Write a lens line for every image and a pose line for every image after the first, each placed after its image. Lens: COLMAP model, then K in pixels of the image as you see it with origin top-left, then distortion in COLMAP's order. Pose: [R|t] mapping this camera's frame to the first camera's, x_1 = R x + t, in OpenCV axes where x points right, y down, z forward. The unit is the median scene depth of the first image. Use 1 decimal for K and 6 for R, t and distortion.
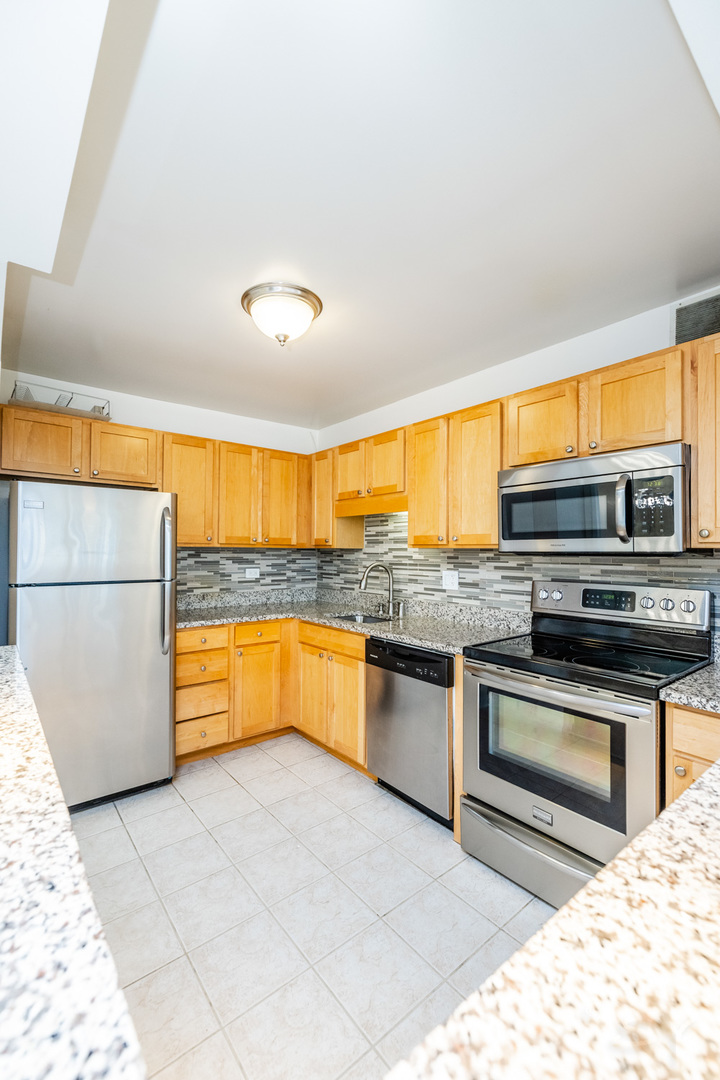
lens RADIAL K [[455.3, 0, 359.4], [0, 455.3, 544.0], [0, 0, 1]] dist [0.003296, -0.000679]
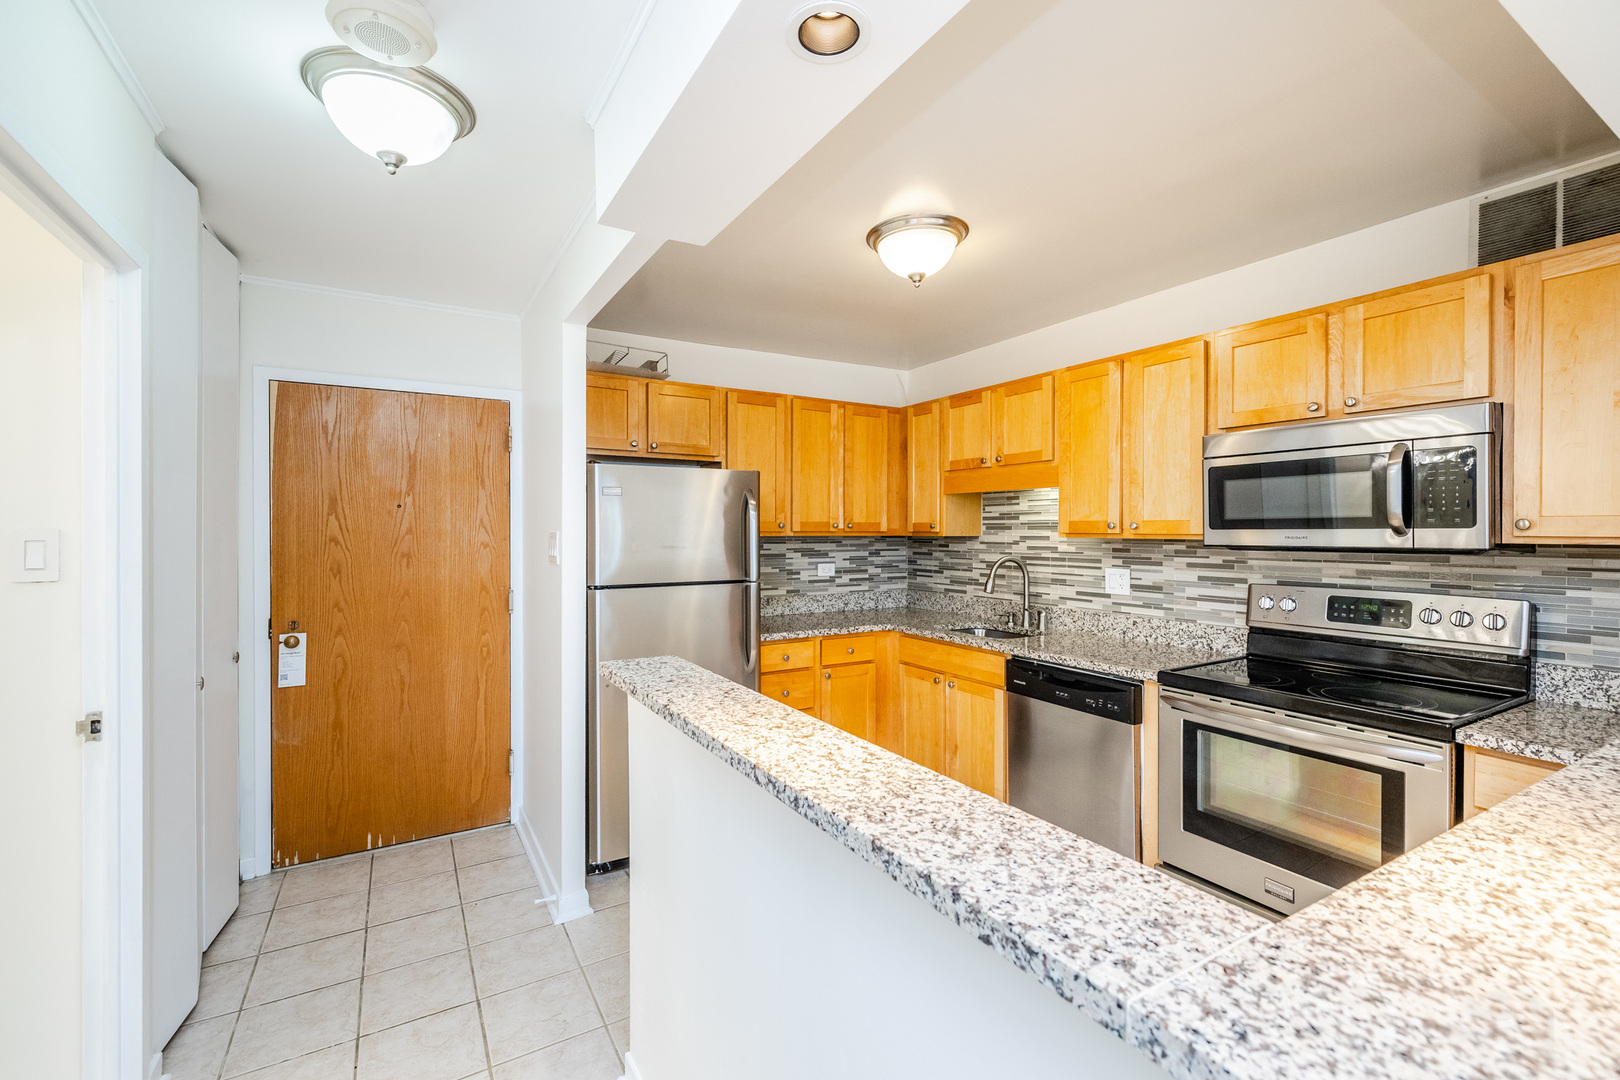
lens RADIAL K [[691.1, 0, 812.1], [0, 691.1, 533.5], [0, 0, 1]] dist [0.002789, 0.000421]
pose [[0.989950, -0.005551, -0.141306, -0.131728], [0.008403, 0.999773, 0.019591, -0.023297], [0.141166, -0.020582, 0.989772, -0.161248]]
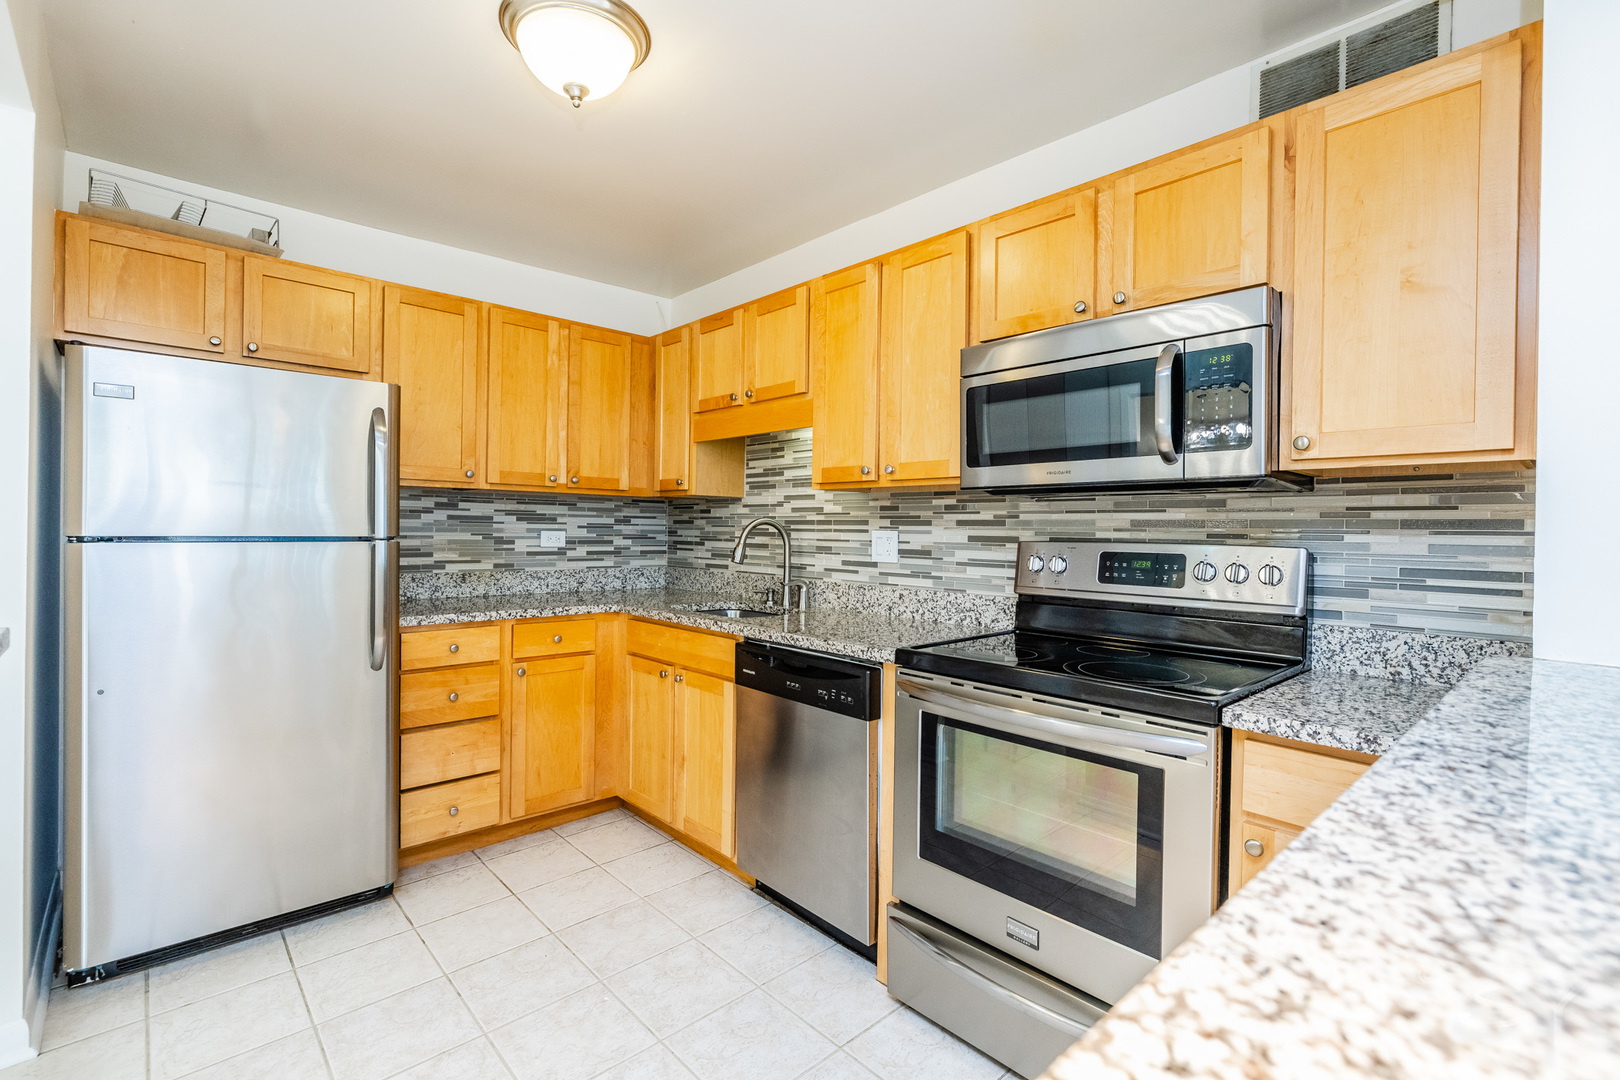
lens RADIAL K [[730.6, 0, 805.3], [0, 730.6, 530.4], [0, 0, 1]] dist [-0.004324, 0.000127]
pose [[0.998116, 0.006631, 0.060989, 0.041376], [-0.007894, 0.999759, 0.020483, 0.042525], [-0.060839, -0.020926, 0.997928, 0.064770]]
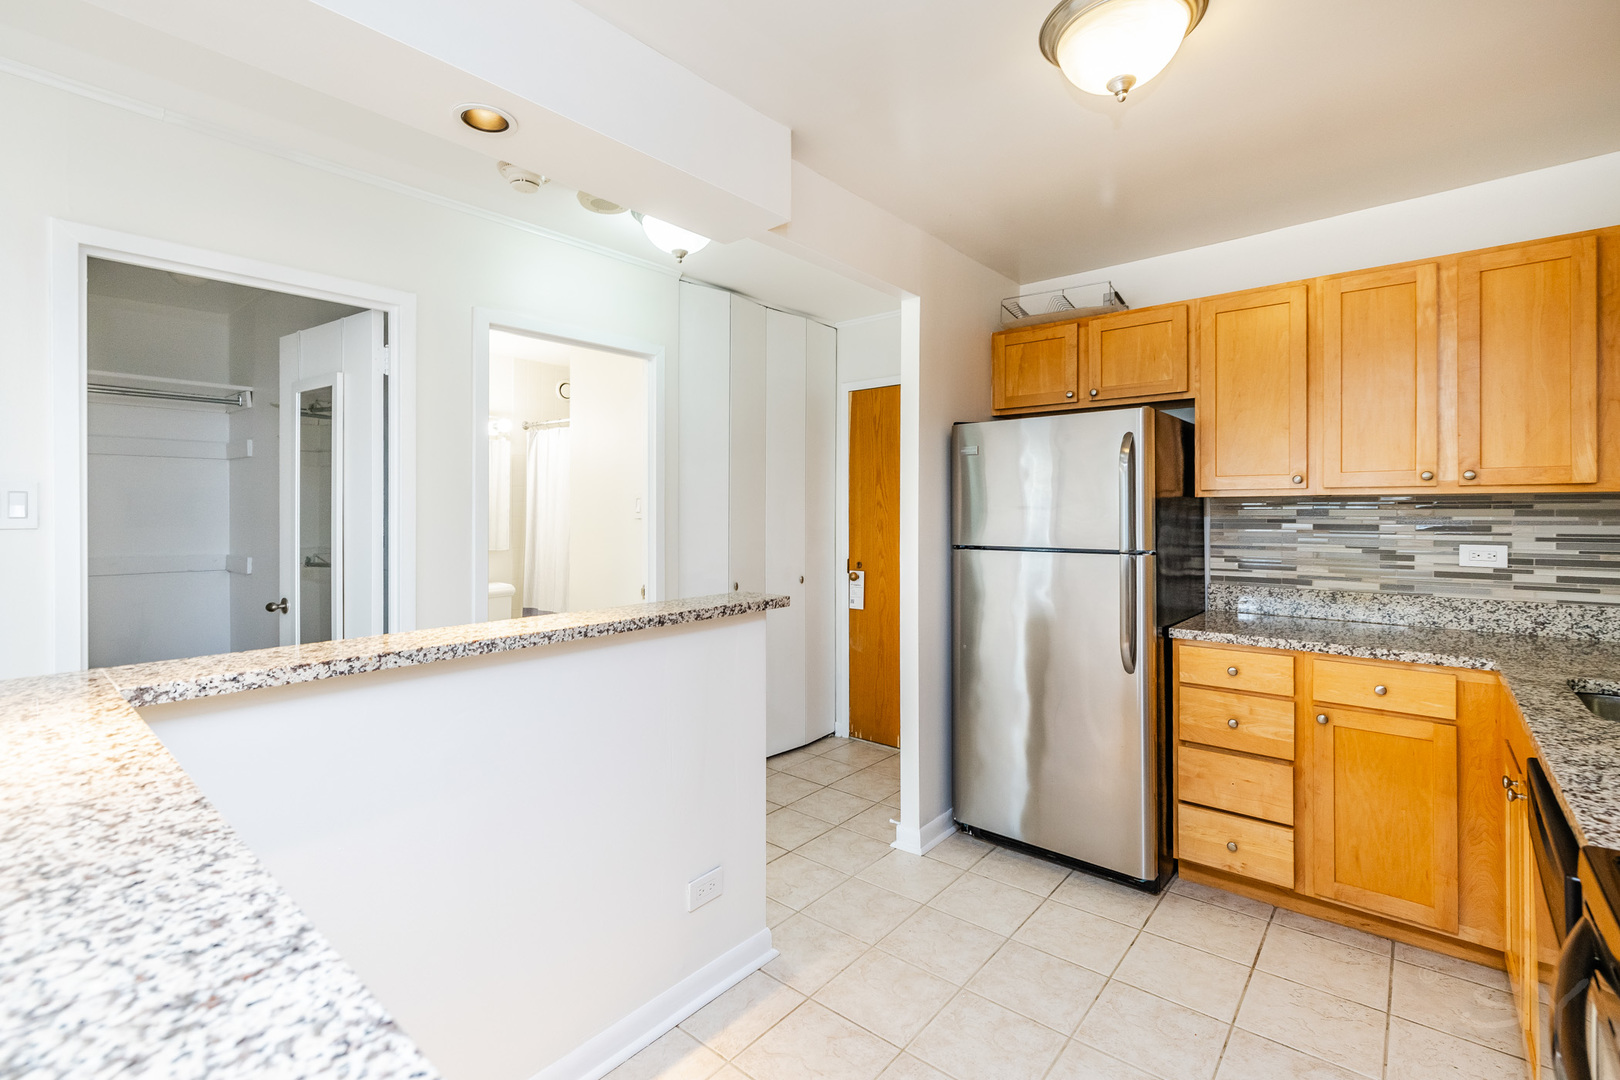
lens RADIAL K [[682.9, 0, 843.6], [0, 682.9, 509.6], [0, 0, 1]] dist [0.003296, -0.000679]
pose [[0.206243, -0.012413, -0.978422, 0.350028], [0.018750, 0.999786, -0.008732, 0.021838], [0.978321, -0.016545, 0.206432, 0.402199]]
